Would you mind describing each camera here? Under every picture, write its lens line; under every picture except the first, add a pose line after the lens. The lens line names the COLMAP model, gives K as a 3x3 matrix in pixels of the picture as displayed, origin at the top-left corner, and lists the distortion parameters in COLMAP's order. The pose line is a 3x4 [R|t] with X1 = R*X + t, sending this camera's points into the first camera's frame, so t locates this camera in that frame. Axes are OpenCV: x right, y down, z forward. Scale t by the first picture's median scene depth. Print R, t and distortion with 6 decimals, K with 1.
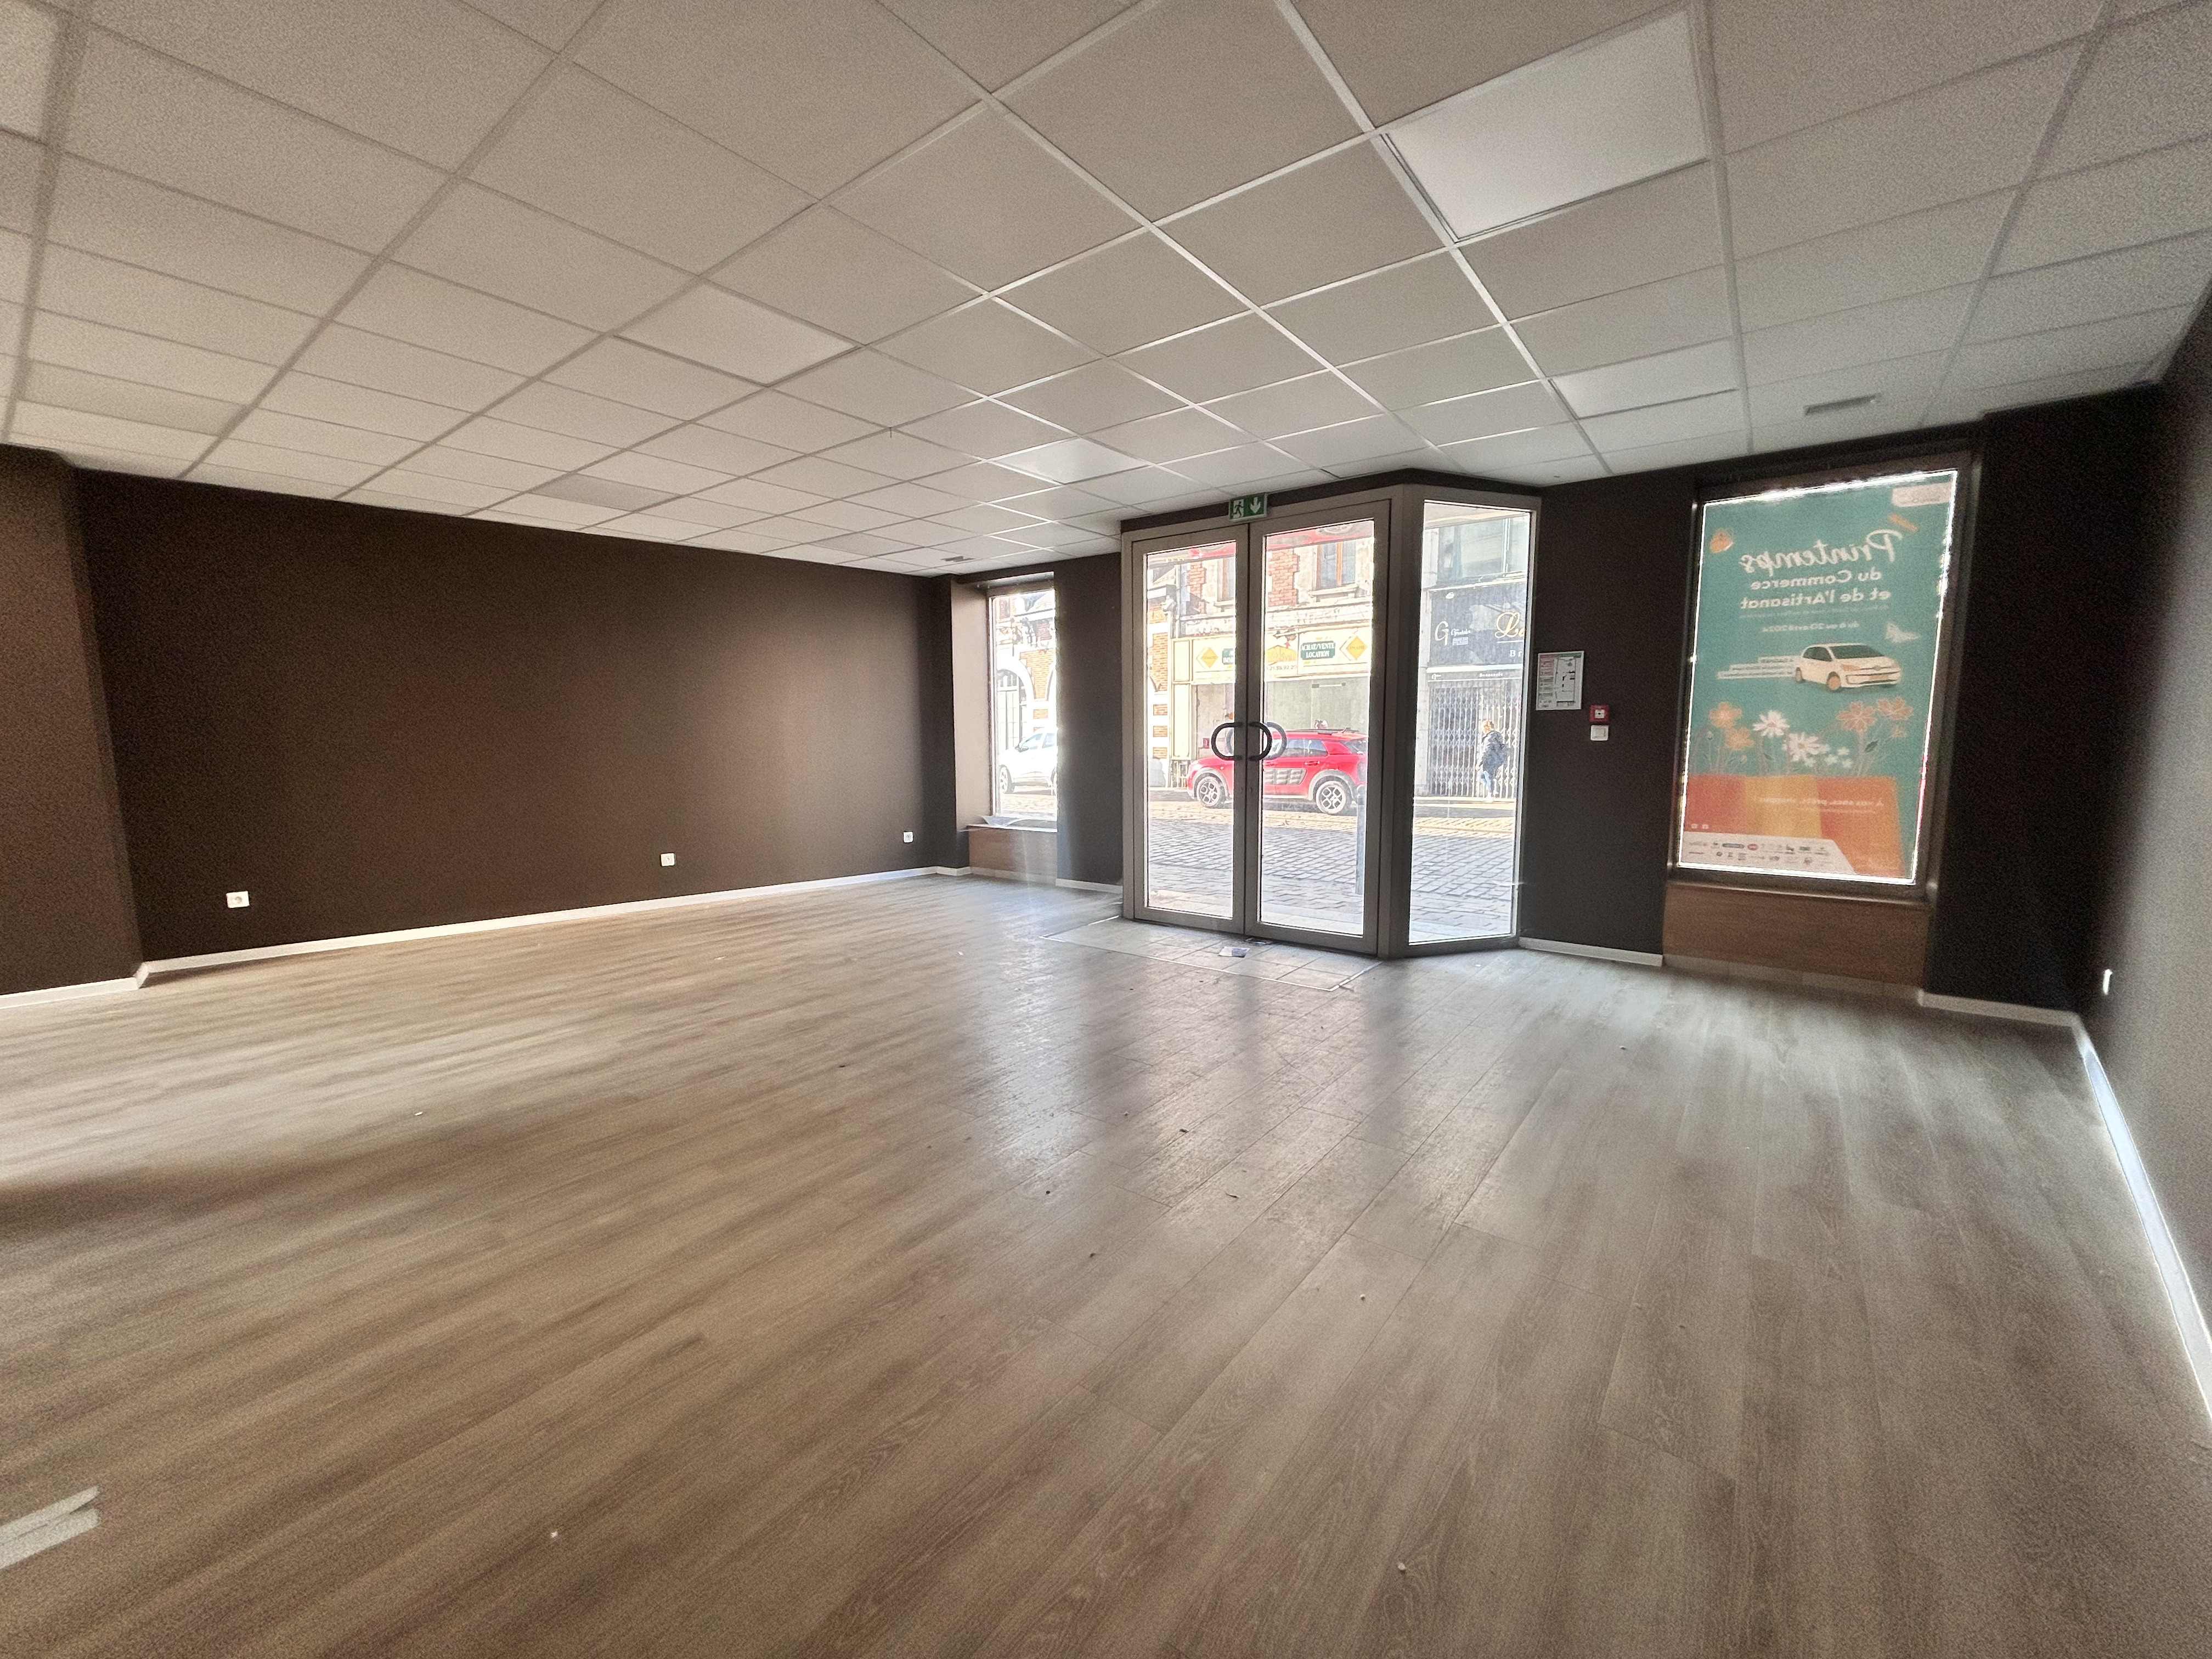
lens RADIAL K [[879.8, 0, 1106.6], [0, 879.8, 827.3], [0, 0, 1]] dist [0.001632, -0.000136]
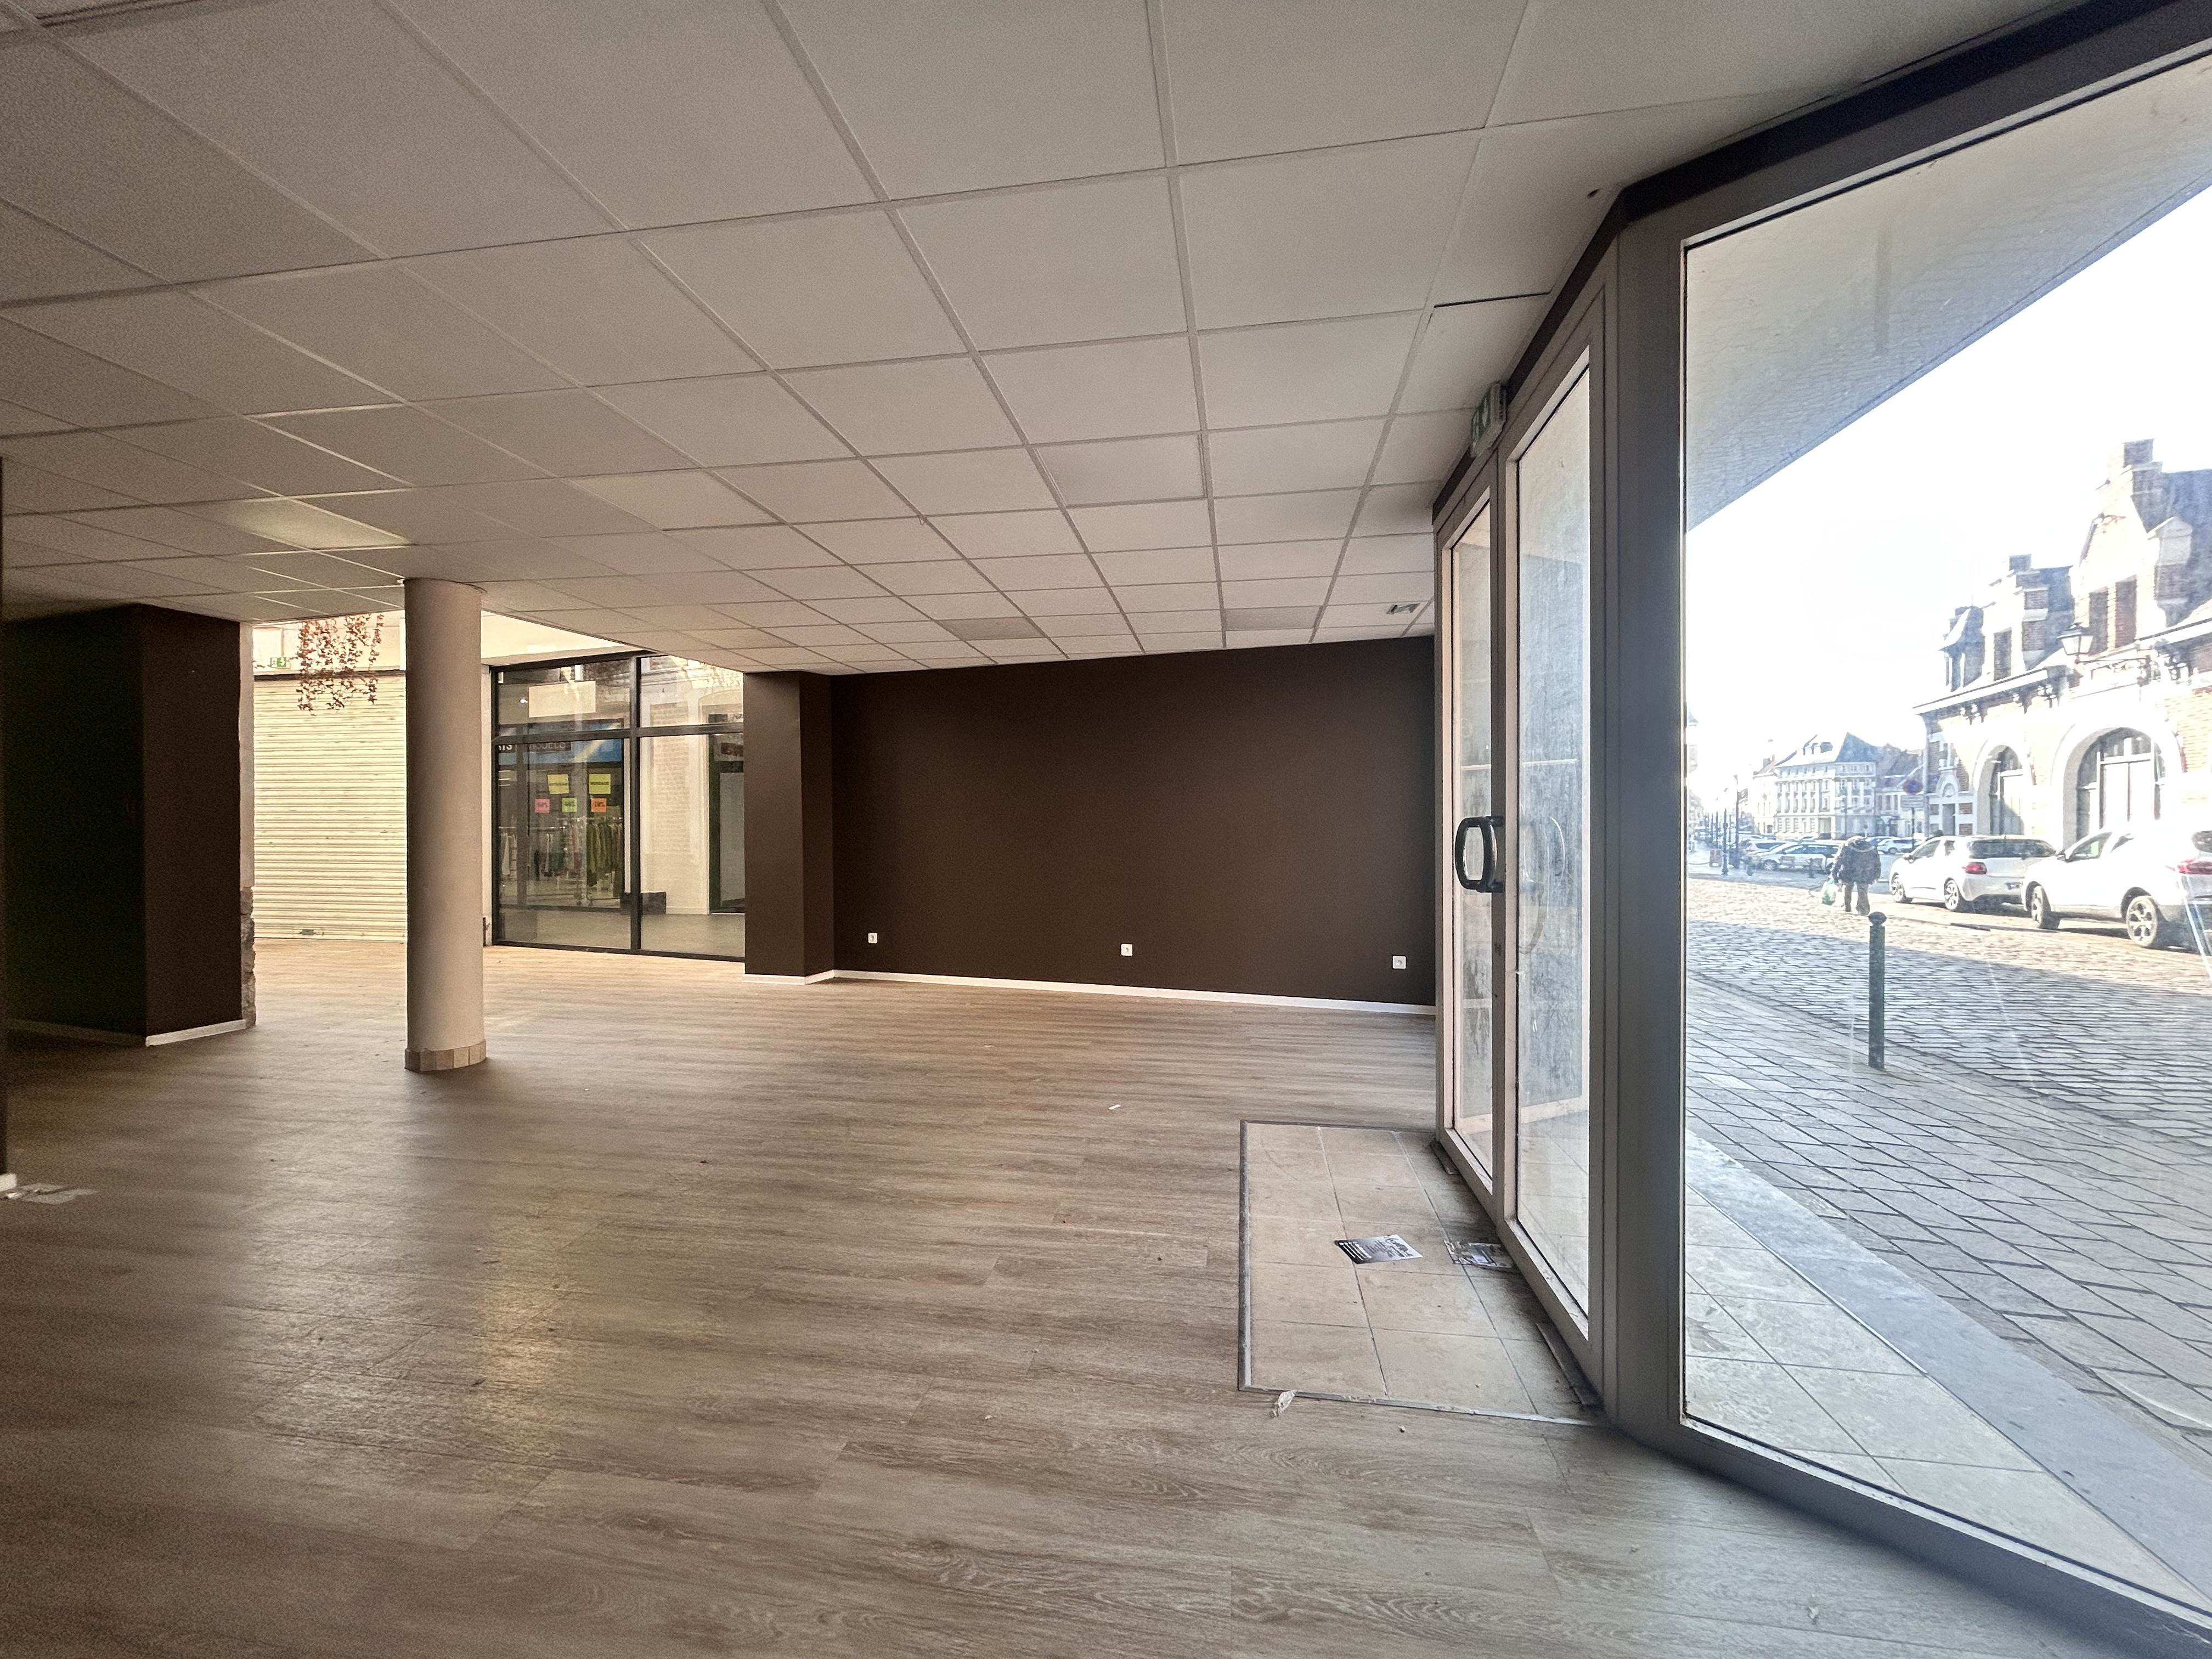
lens RADIAL K [[879.8, 0, 1100.2], [0, 879.8, 839.0], [0, 0, 1]] dist [0.001632, -0.000136]
pose [[0.476611, 0.013213, -0.879015, 0.607842], [-0.096818, 0.994594, -0.037546, -0.078491], [0.873767, 0.102999, 0.475313, 0.669054]]
